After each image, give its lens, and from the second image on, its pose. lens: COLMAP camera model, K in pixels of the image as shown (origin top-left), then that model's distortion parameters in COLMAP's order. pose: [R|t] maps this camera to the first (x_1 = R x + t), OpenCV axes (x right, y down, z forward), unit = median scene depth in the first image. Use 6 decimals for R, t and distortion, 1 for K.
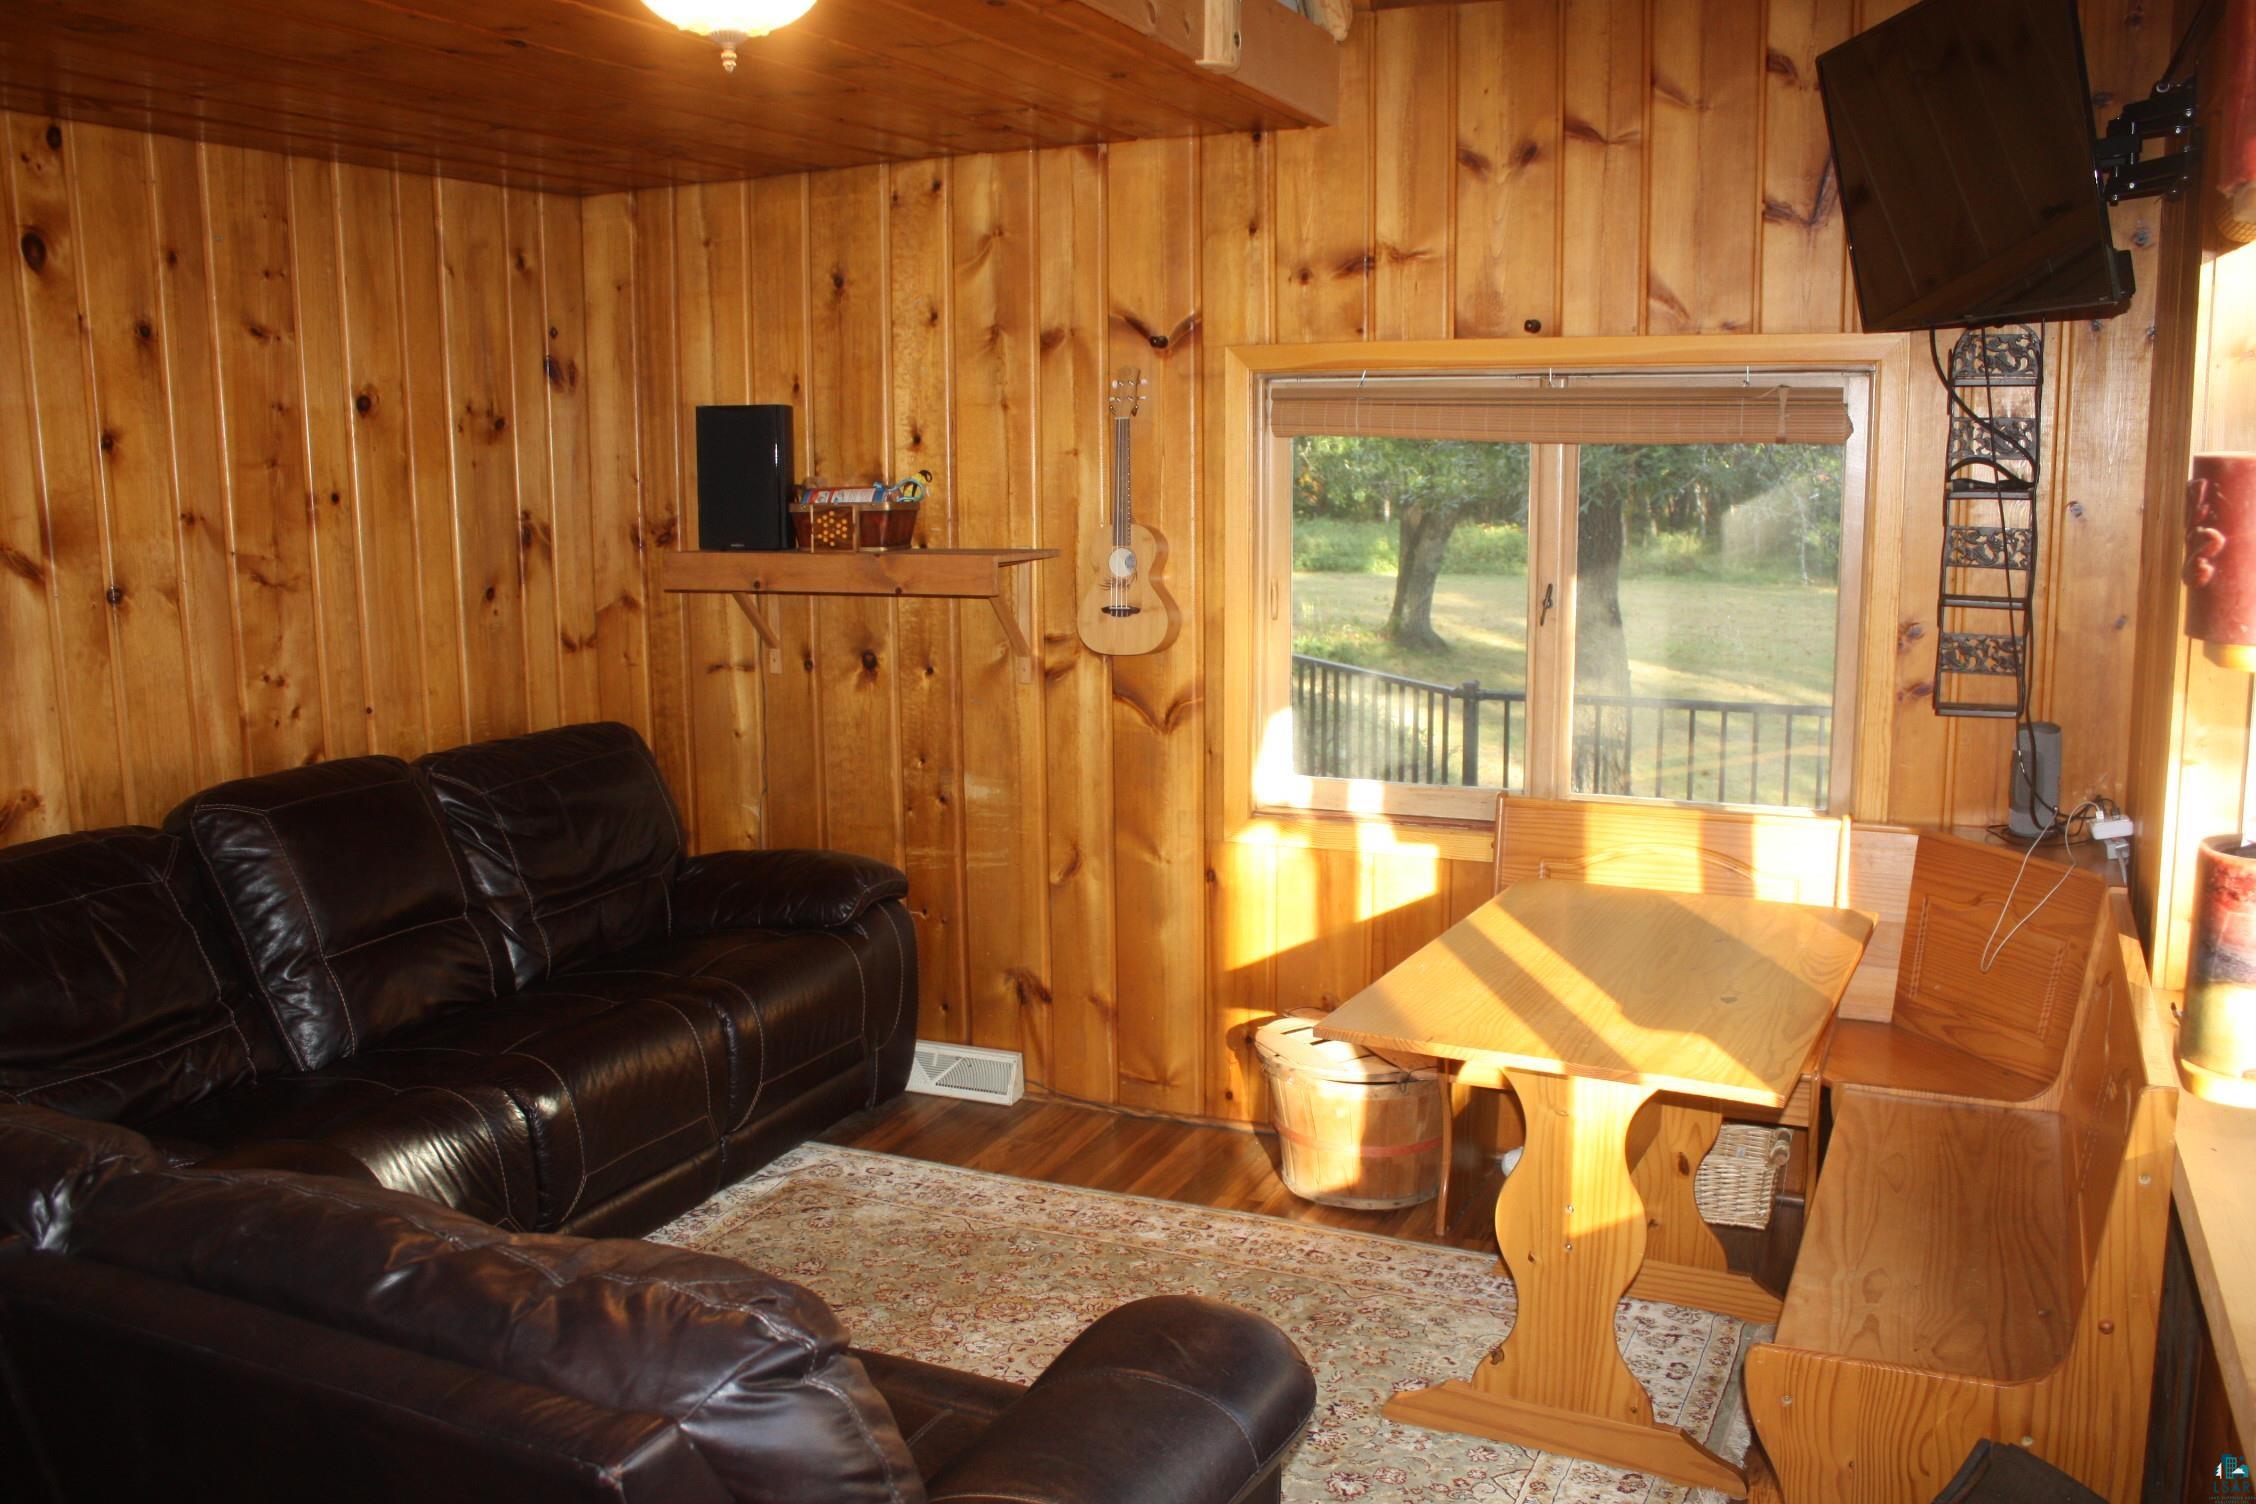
lens RADIAL K [[1889.0, 0, 1128.0], [0, 1889.0, 752.0], [0, 0, 1]] dist [-0.178627, 0.156240]
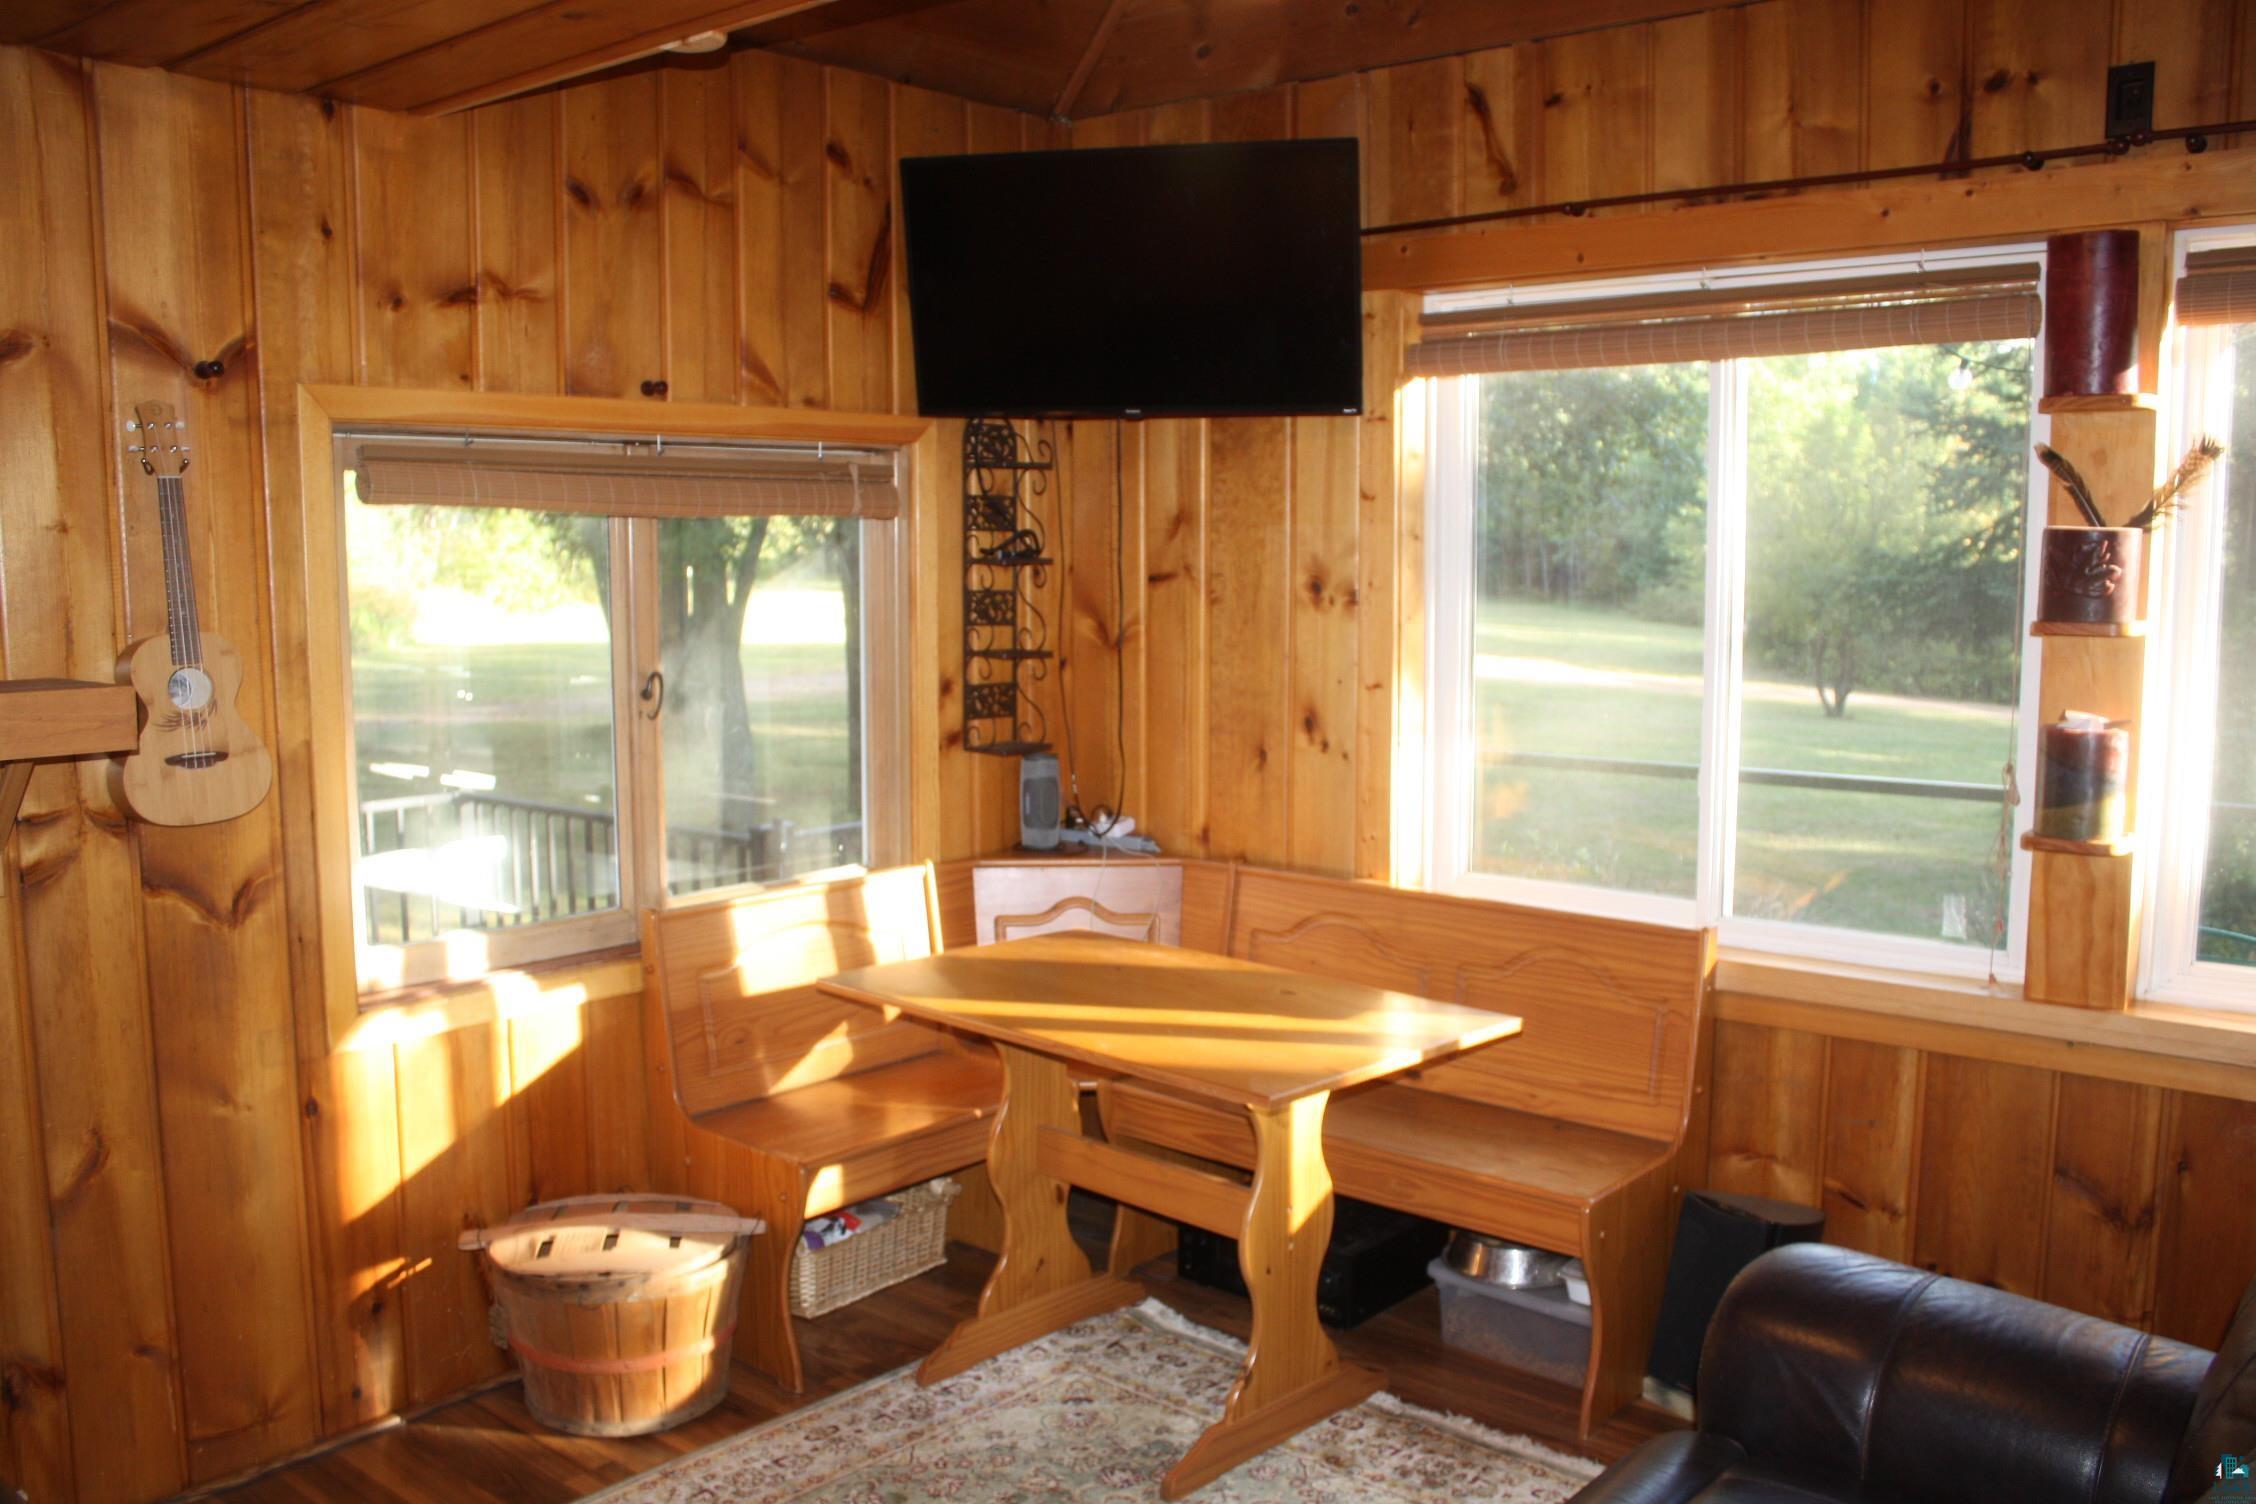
lens RADIAL K [[1889.0, 0, 1128.0], [0, 1889.0, 752.0], [0, 0, 1]] dist [-0.178627, 0.156240]
pose [[0.272746, -0.100685, 0.956803, -0.576392], [0.144158, 0.987558, 0.062828, -0.074859], [-0.951224, 0.120794, 0.283867, 0.525202]]
